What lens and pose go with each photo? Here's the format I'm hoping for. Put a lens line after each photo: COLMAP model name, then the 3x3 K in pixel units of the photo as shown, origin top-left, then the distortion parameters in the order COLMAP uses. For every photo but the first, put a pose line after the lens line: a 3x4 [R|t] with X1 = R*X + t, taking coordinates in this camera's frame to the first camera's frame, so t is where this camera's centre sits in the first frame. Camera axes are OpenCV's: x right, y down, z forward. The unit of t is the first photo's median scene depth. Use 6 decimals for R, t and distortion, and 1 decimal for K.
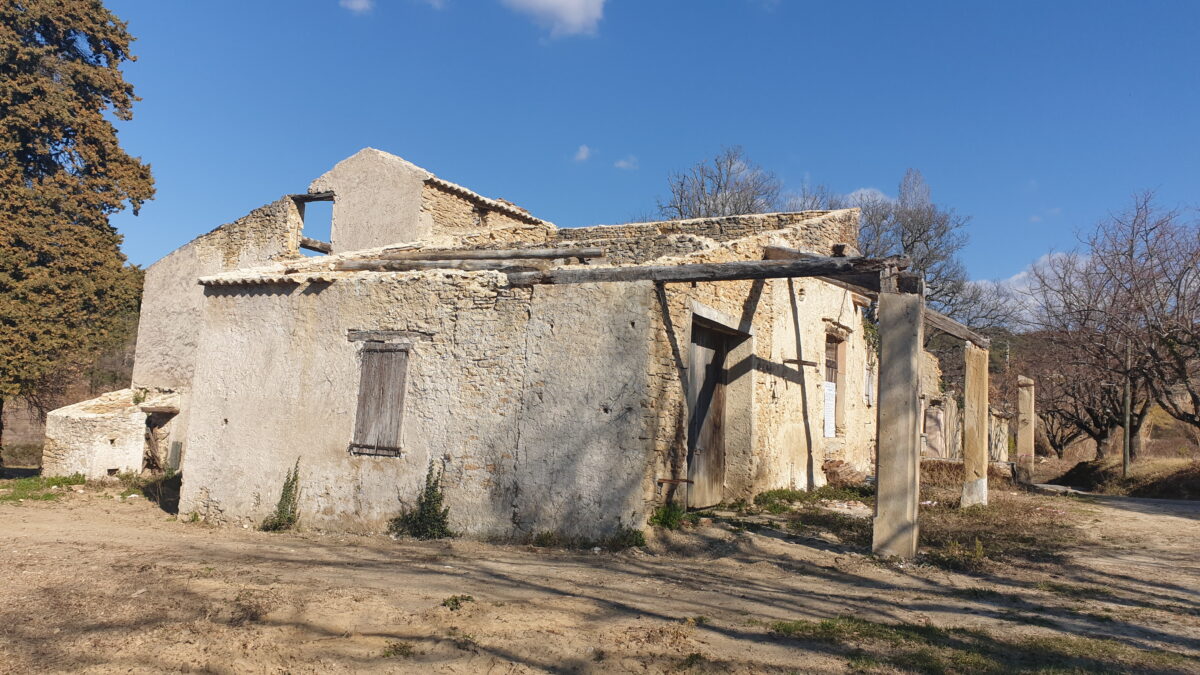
lens RADIAL K [[837.1, 0, 600.0], [0, 837.1, 337.5], [0, 0, 1]] dist [-0.001731, -0.001935]
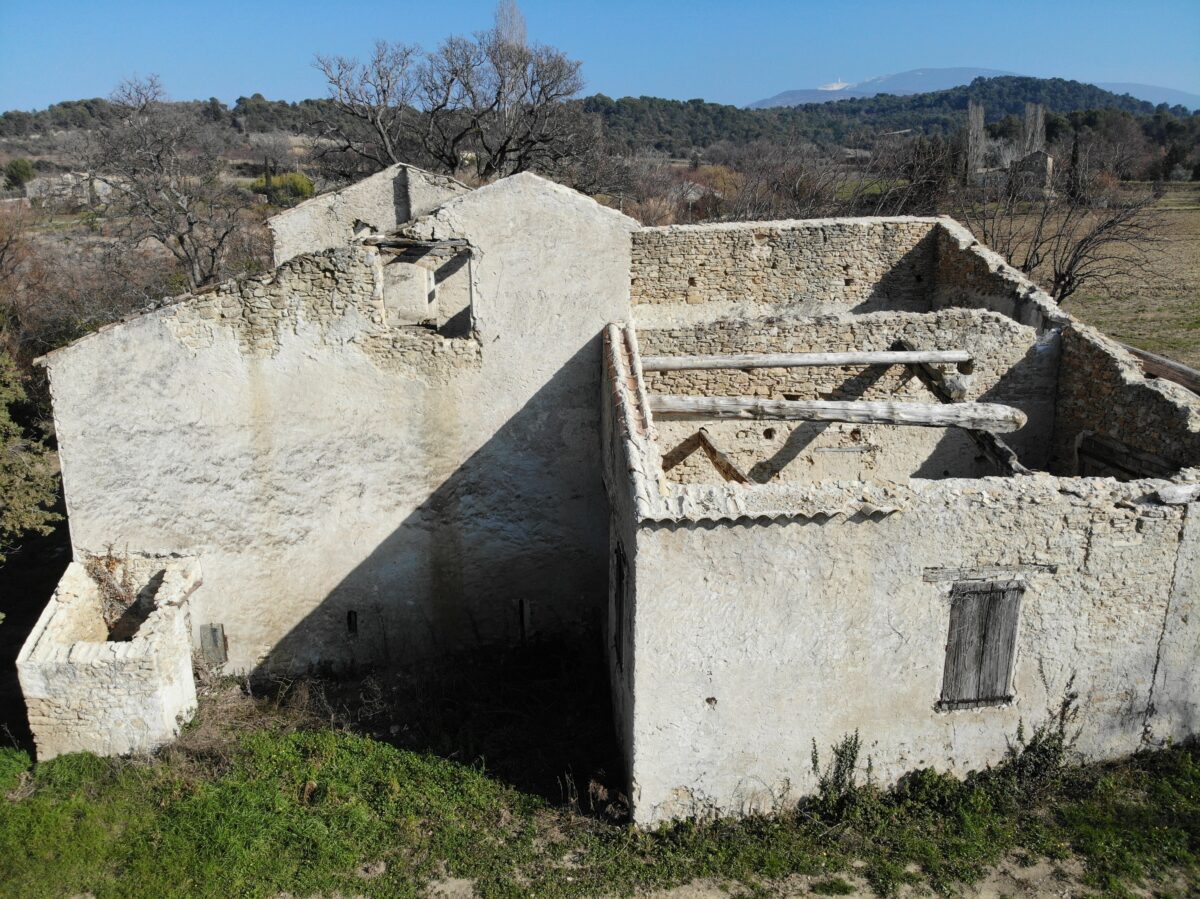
lens RADIAL K [[839.3, 0, 600.0], [0, 839.3, 449.5], [0, 0, 1]] dist [-0.011570, -0.003954]
pose [[0.843855, -0.192745, 0.500758, -0.943853], [0.010859, 0.939198, 0.343205, -0.388360], [-0.536462, -0.284177, 0.794639, 0.608655]]
